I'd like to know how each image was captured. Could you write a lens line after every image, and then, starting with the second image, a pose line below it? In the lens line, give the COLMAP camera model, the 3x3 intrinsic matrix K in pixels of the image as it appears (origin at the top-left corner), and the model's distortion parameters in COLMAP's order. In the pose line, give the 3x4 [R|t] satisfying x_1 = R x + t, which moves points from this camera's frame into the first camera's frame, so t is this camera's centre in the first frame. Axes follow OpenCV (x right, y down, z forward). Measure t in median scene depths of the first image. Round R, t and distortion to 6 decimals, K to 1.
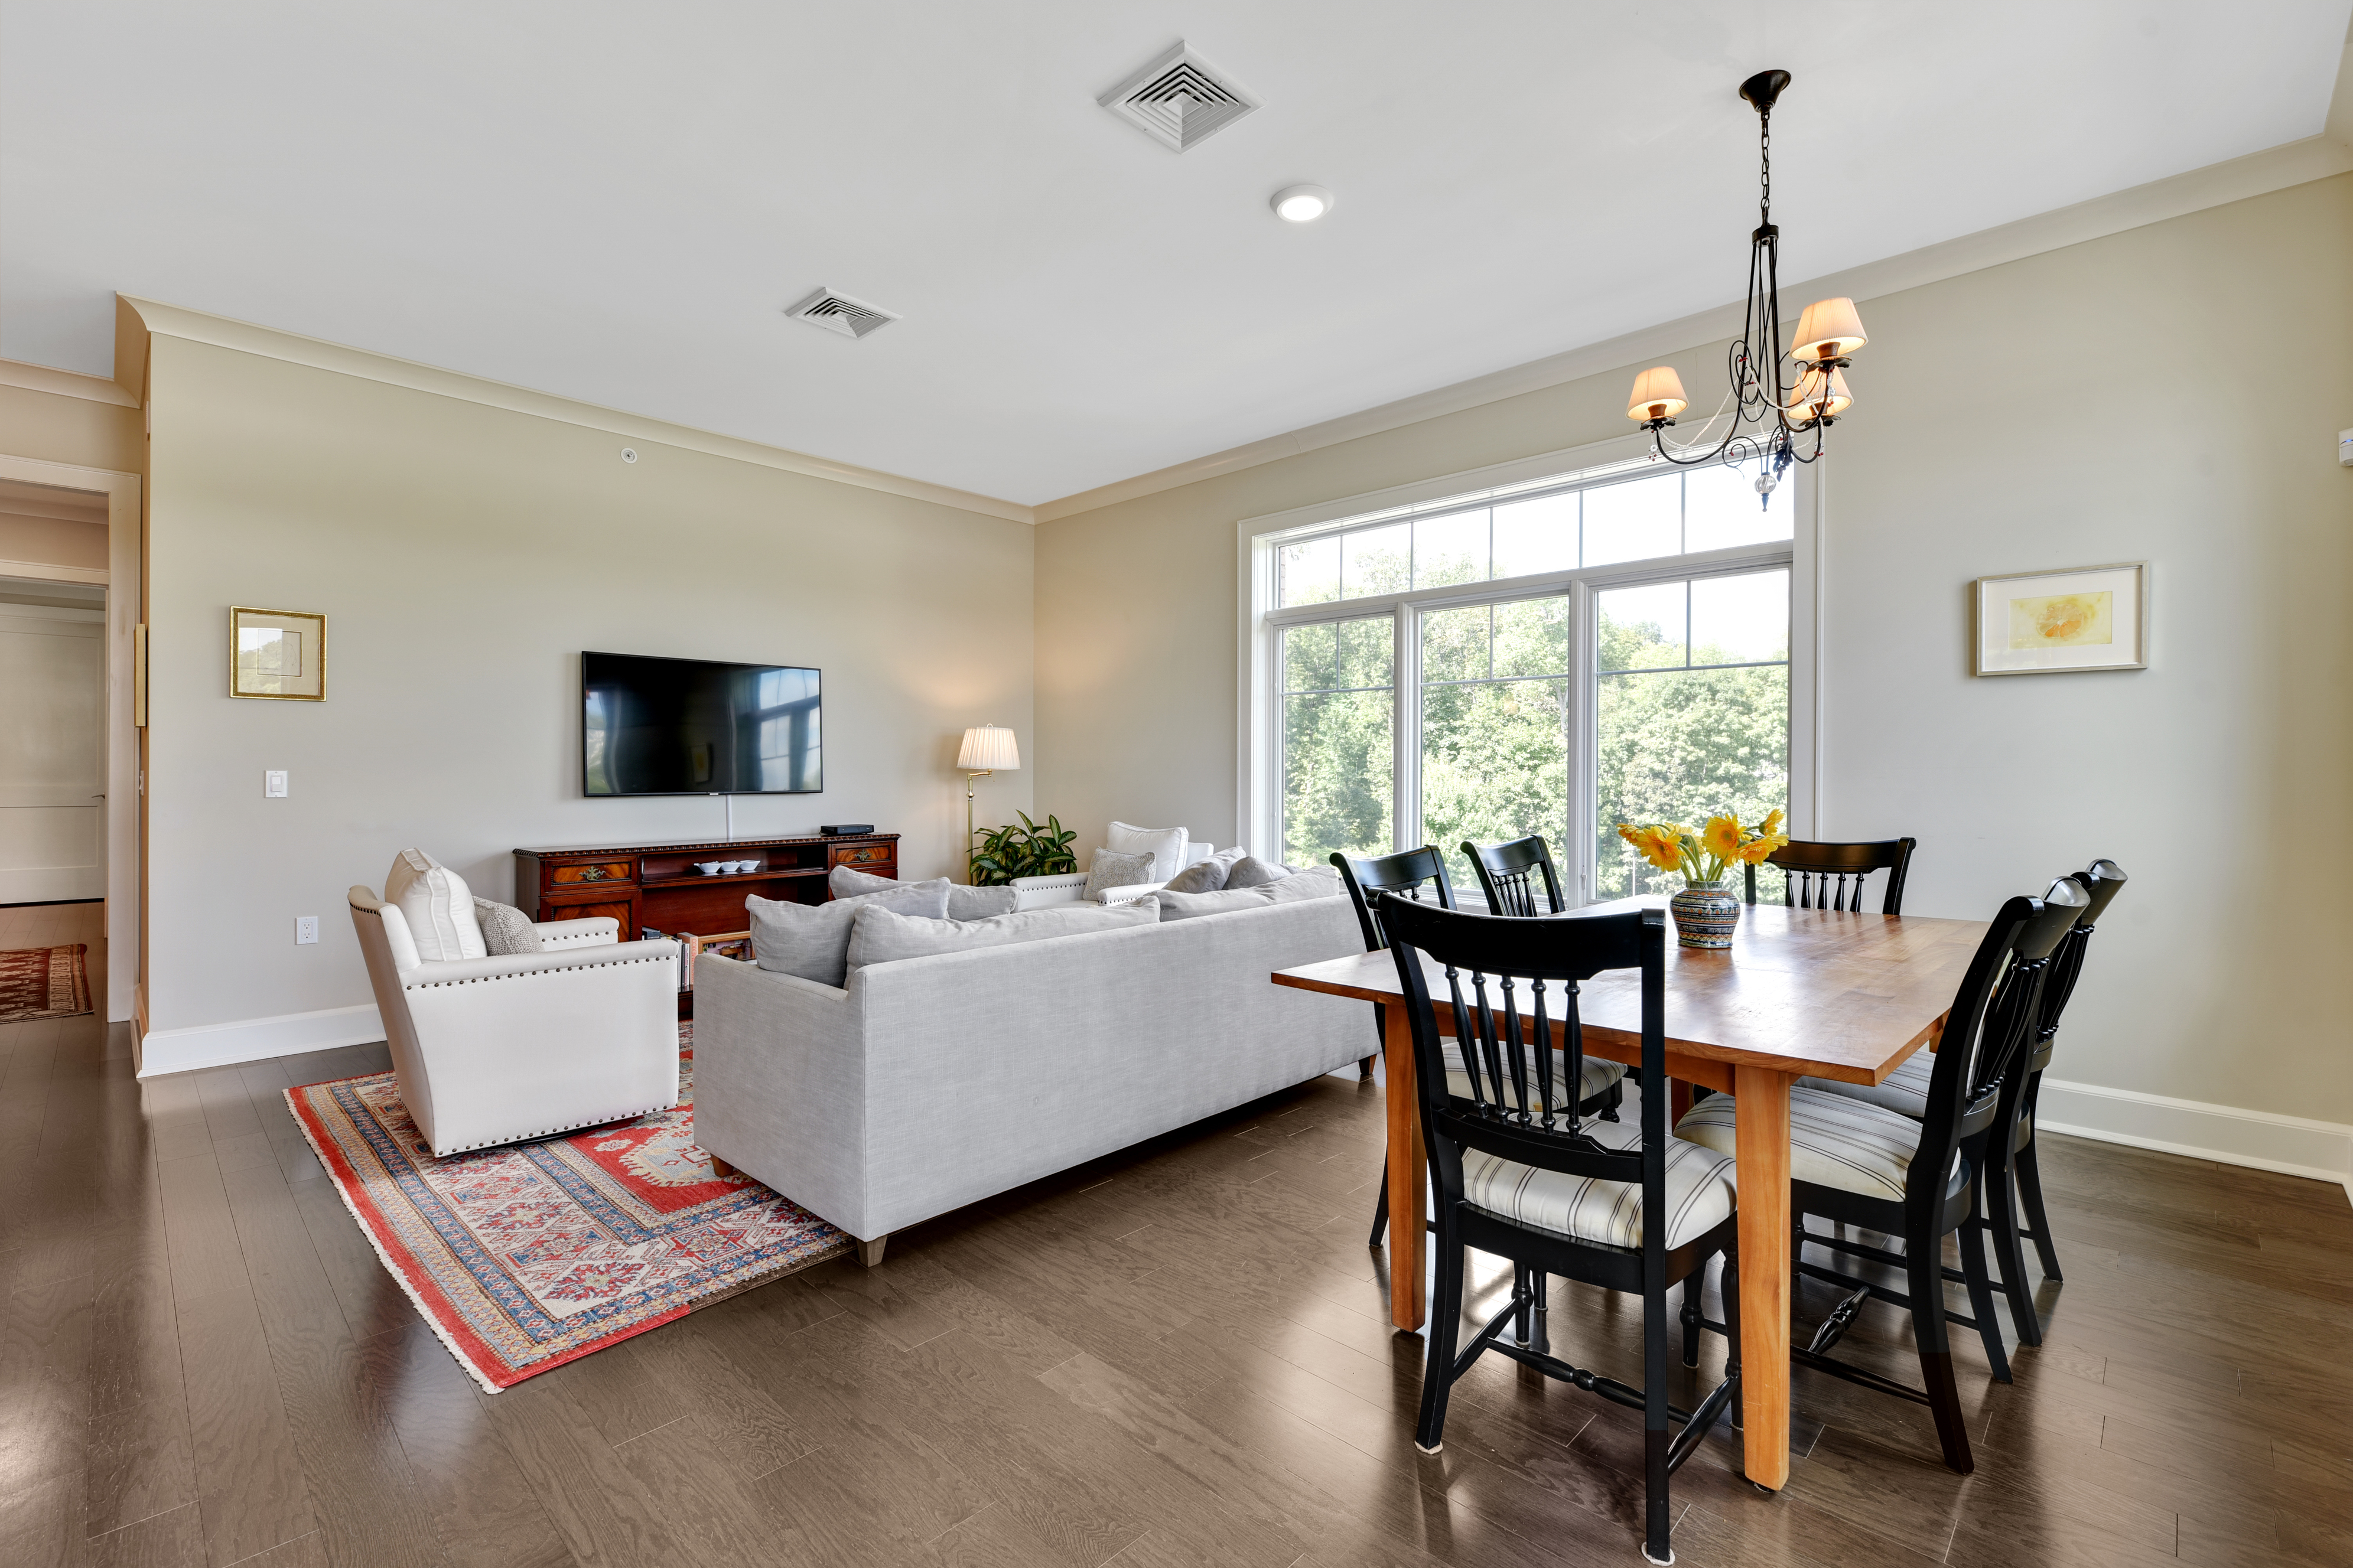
lens RADIAL K [[1053.5, 0, 1207.8], [0, 1053.5, 777.9], [0, 0, 1]] dist [-0.002862, -0.001978]
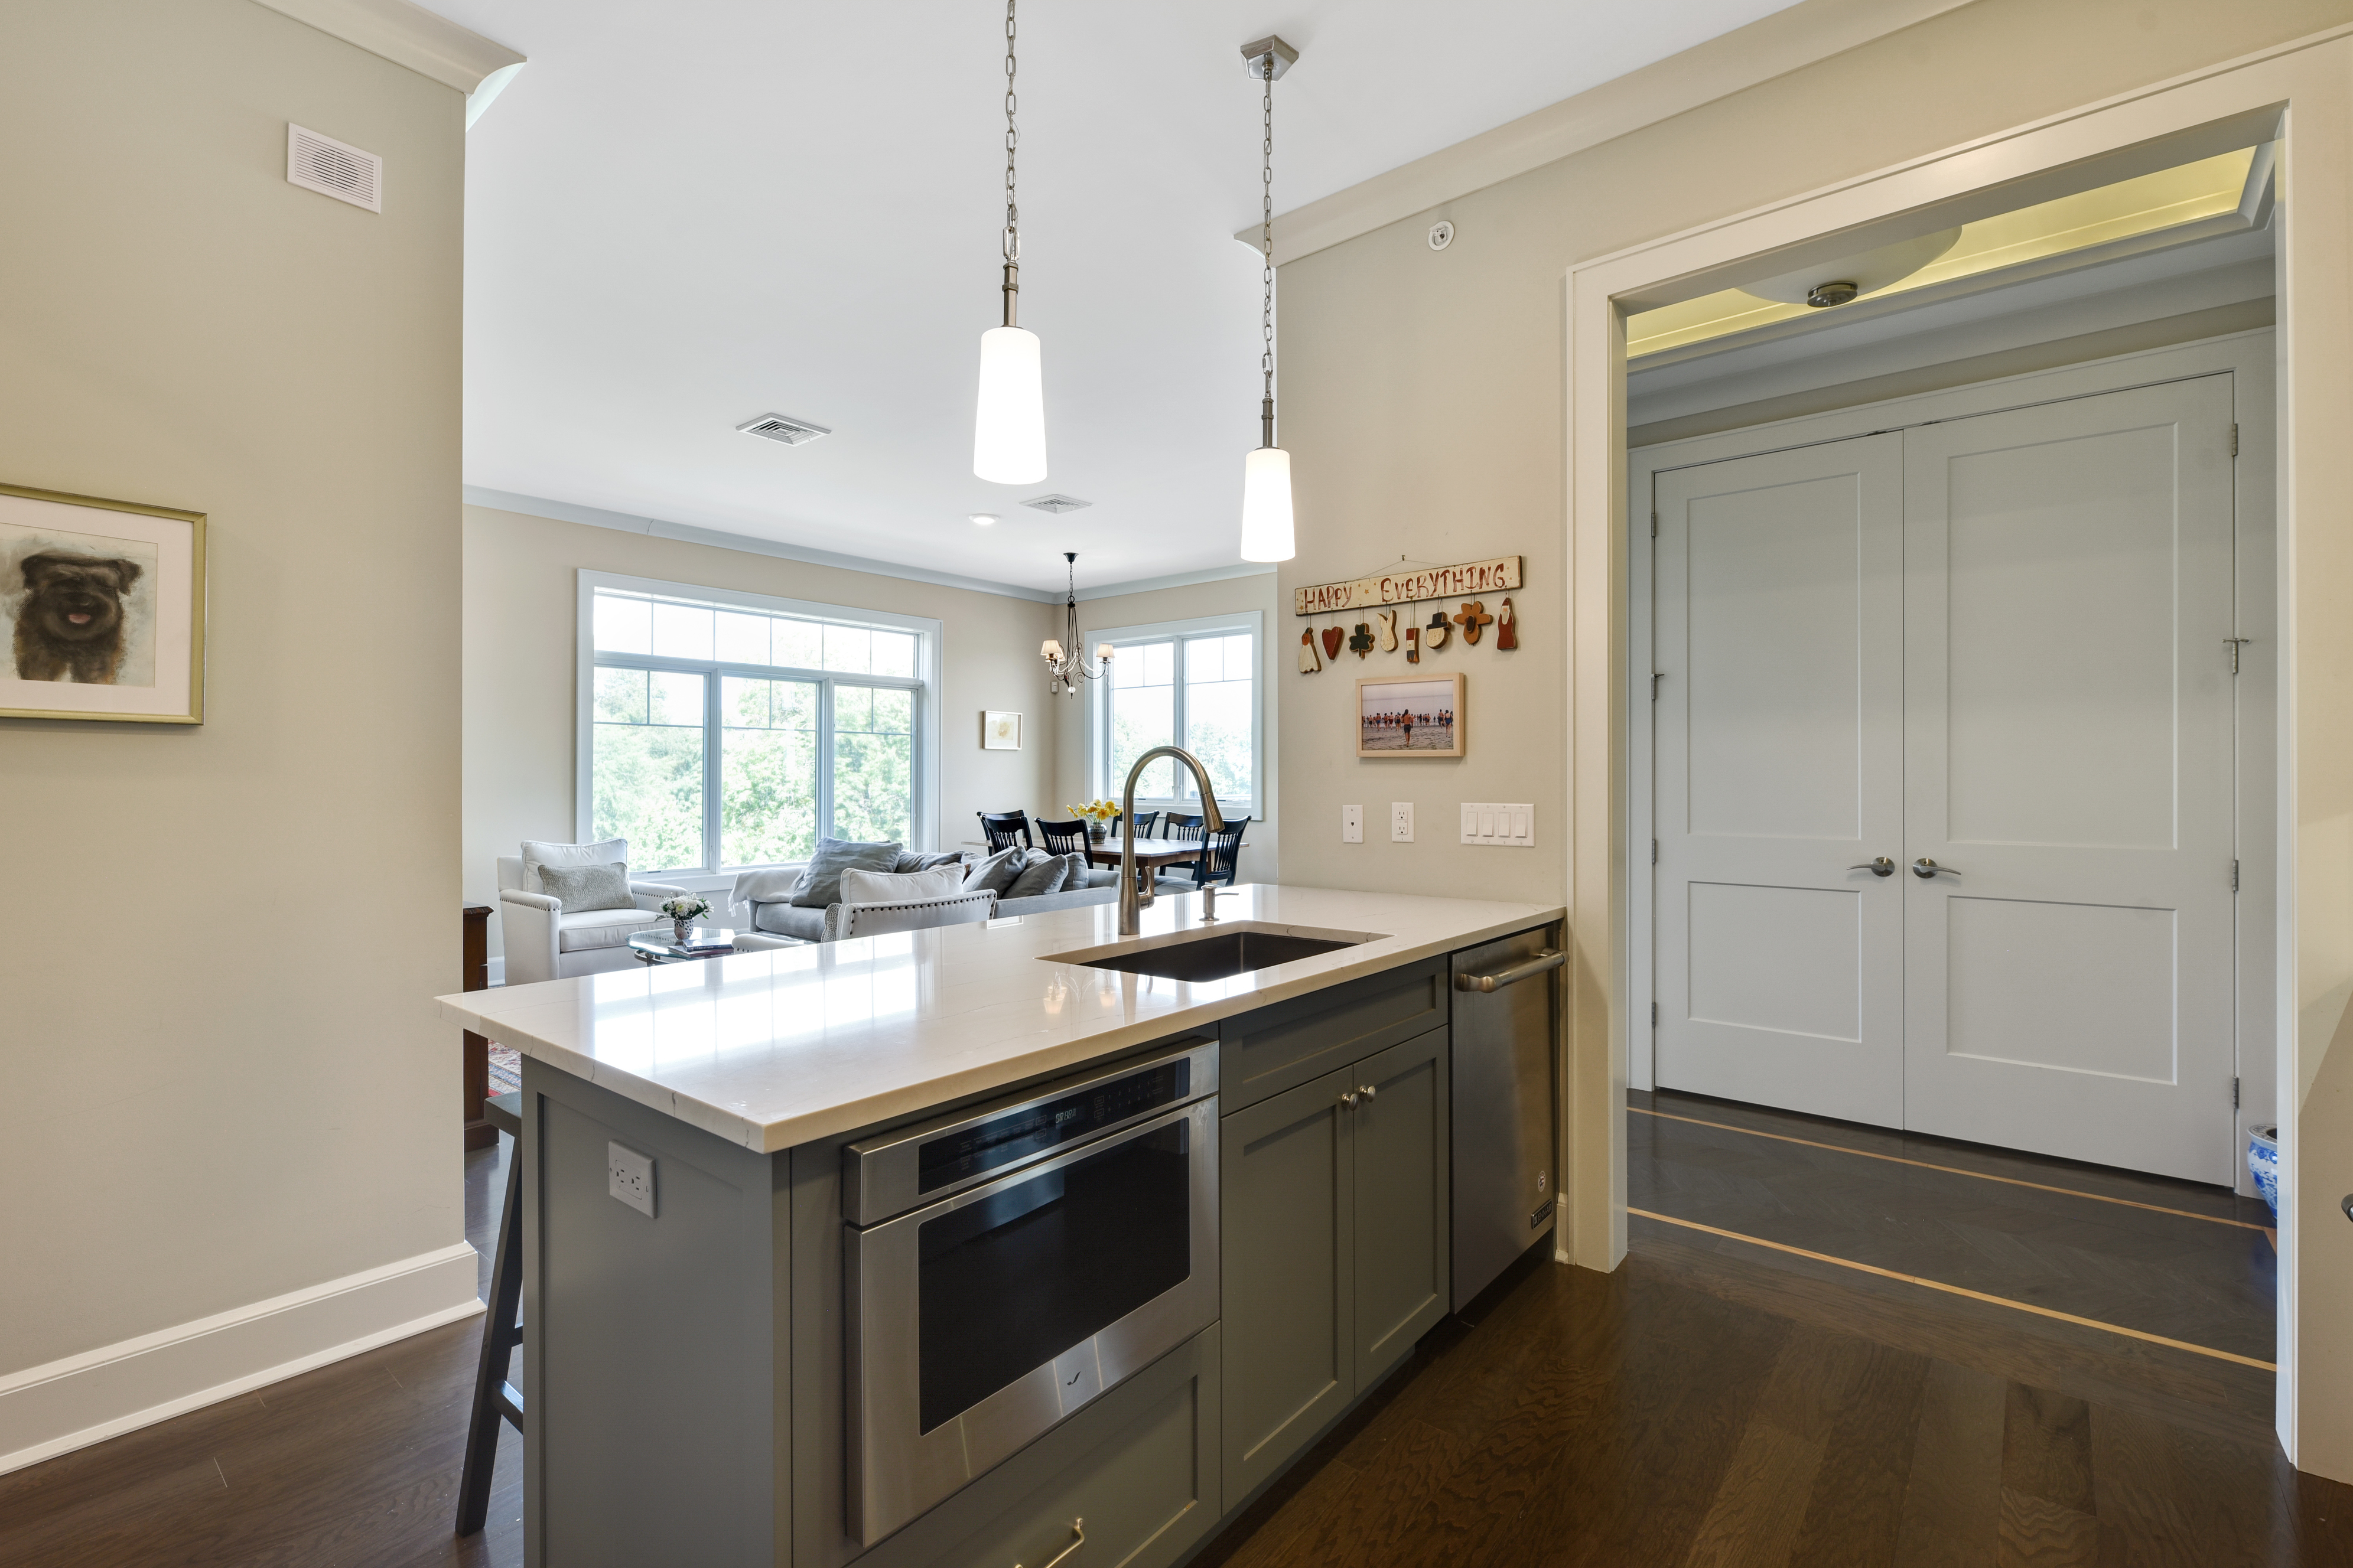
lens RADIAL K [[1053.5, 0, 1178.5], [0, 1053.5, 776.1], [0, 0, 1]] dist [-0.002862, -0.001978]
pose [[-0.067298, -0.000883, 0.997733, -2.051910], [0.004645, 0.999988, 0.001198, -0.032079], [-0.997722, 0.004715, -0.067293, 0.761015]]
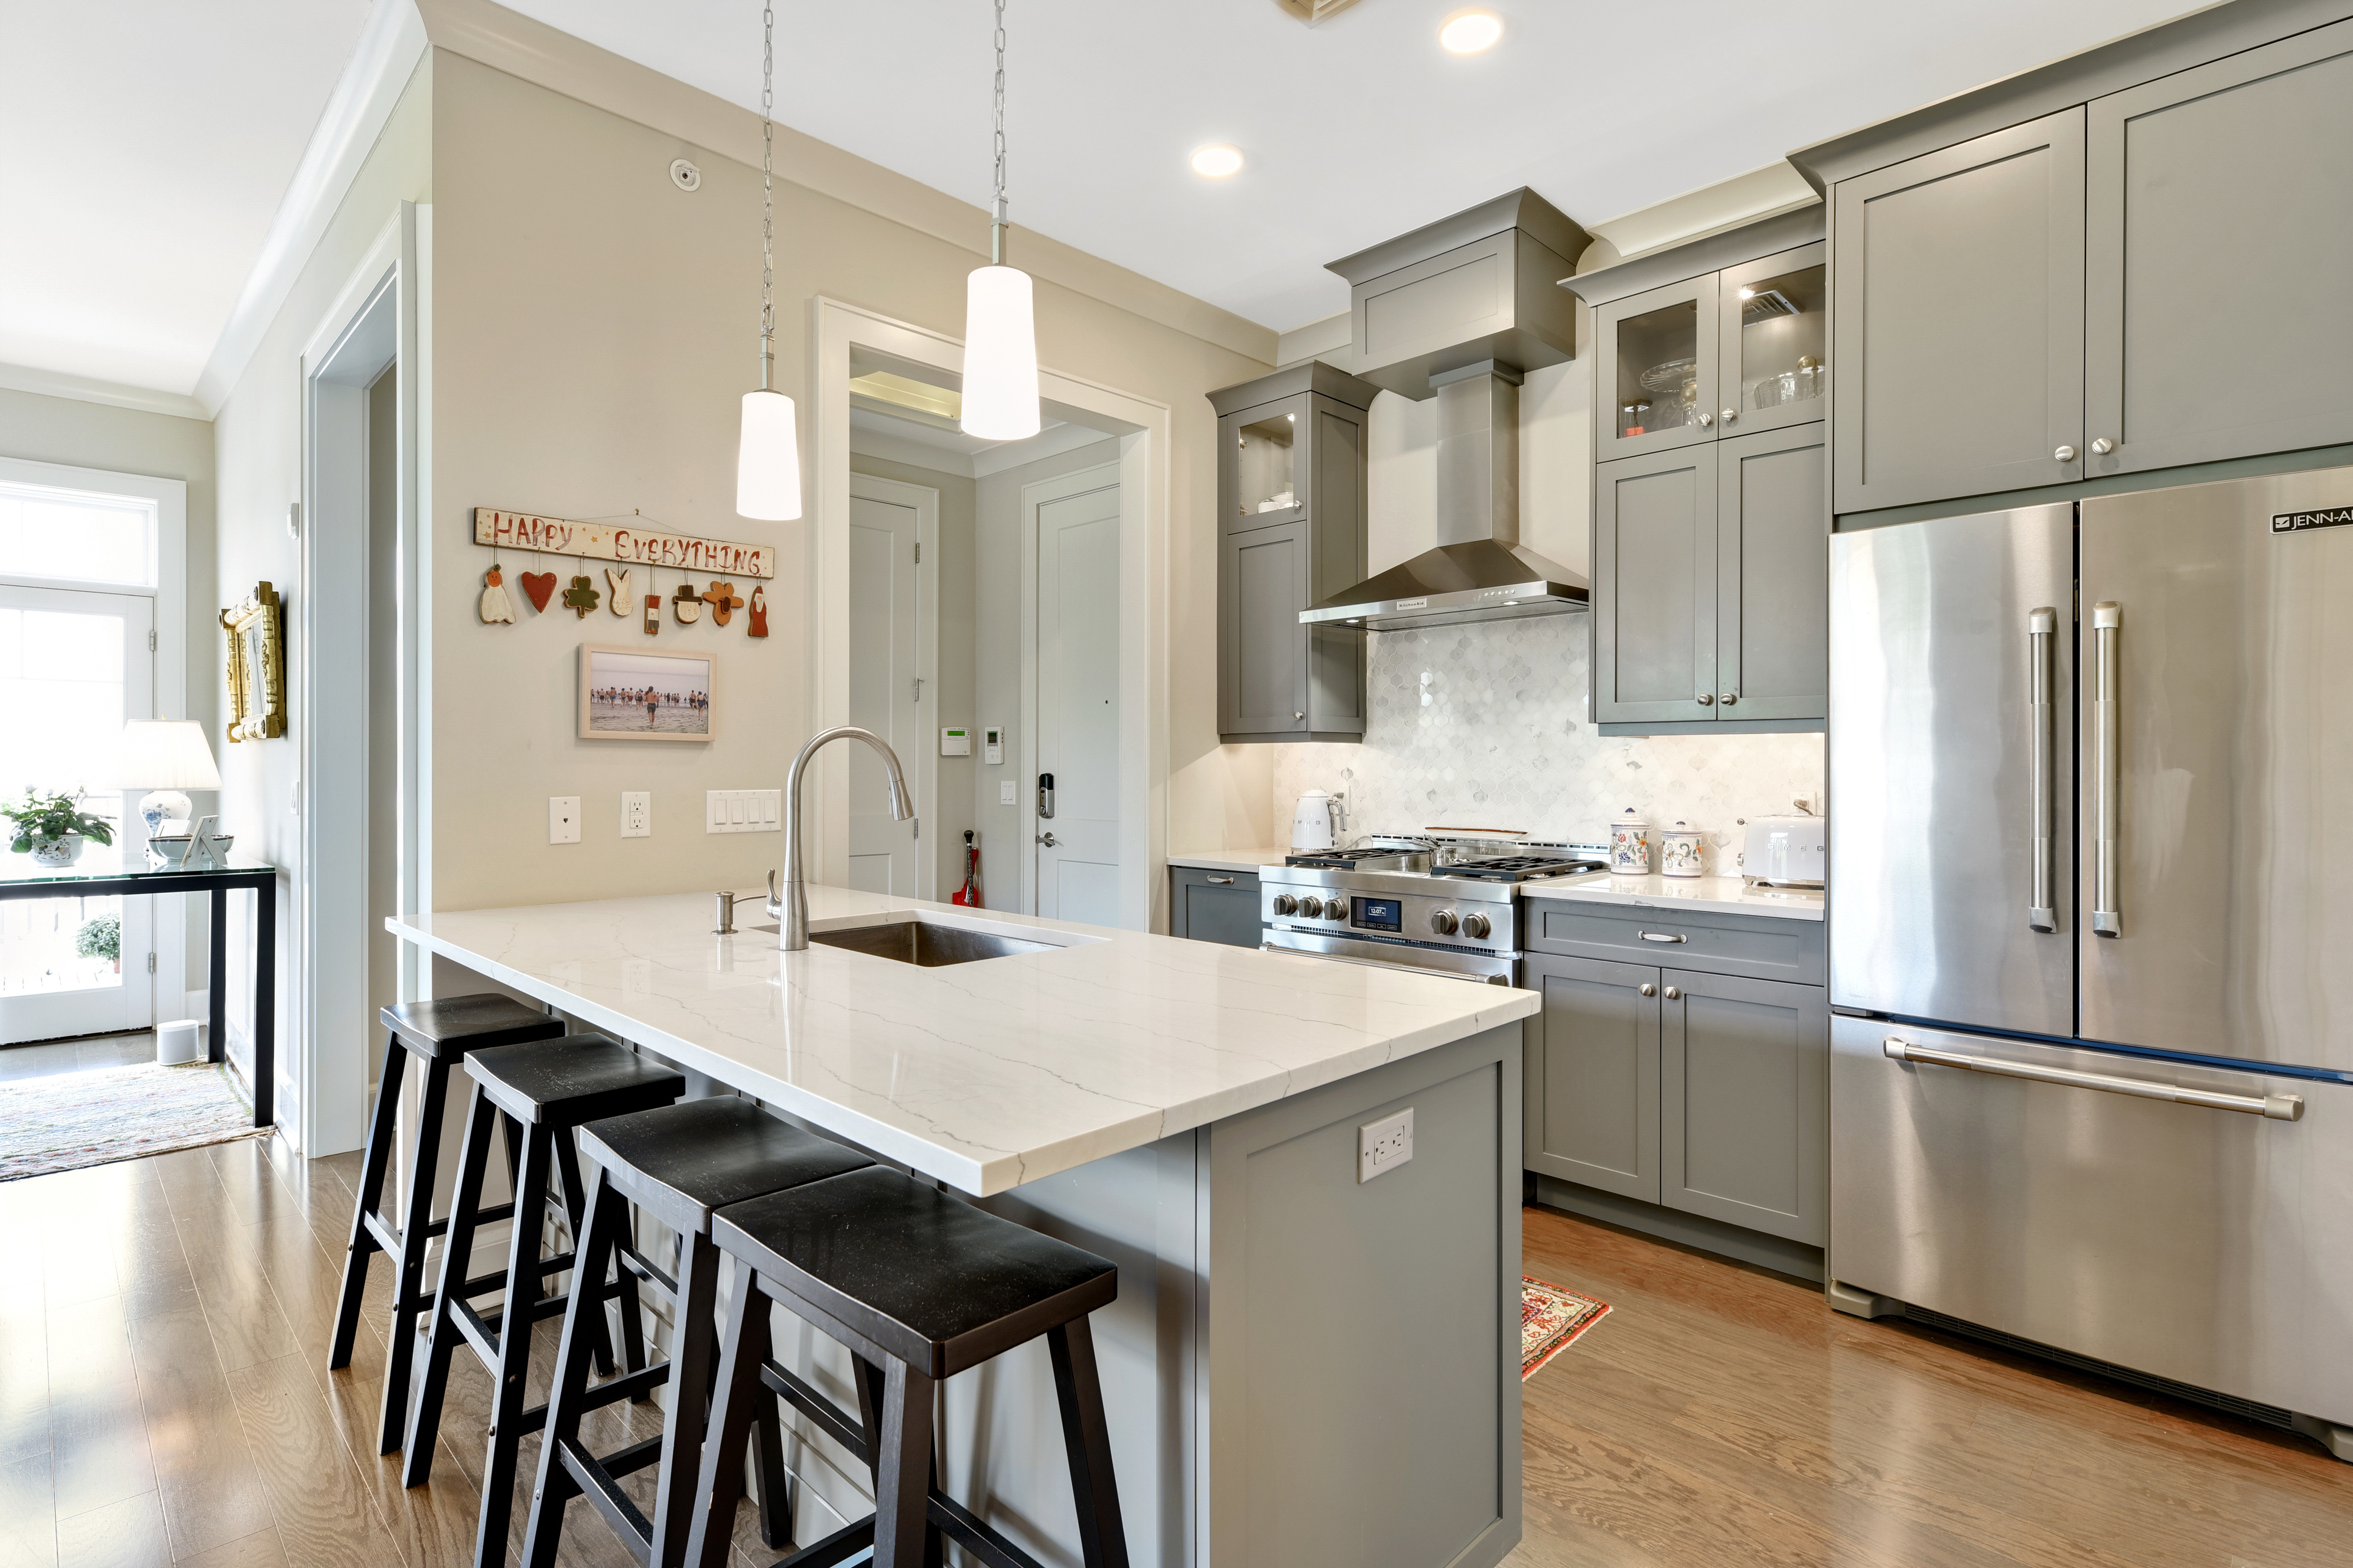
lens RADIAL K [[1149.2, 0, 1181.5], [0, 1149.2, 764.7], [0, 0, 1]] dist [0.001006, -0.001043]
pose [[-0.999861, -0.003565, 0.016303, -1.562285], [-0.003567, 0.999994, -0.000128, -0.029090], [-0.016302, -0.000186, -0.999867, 1.391907]]
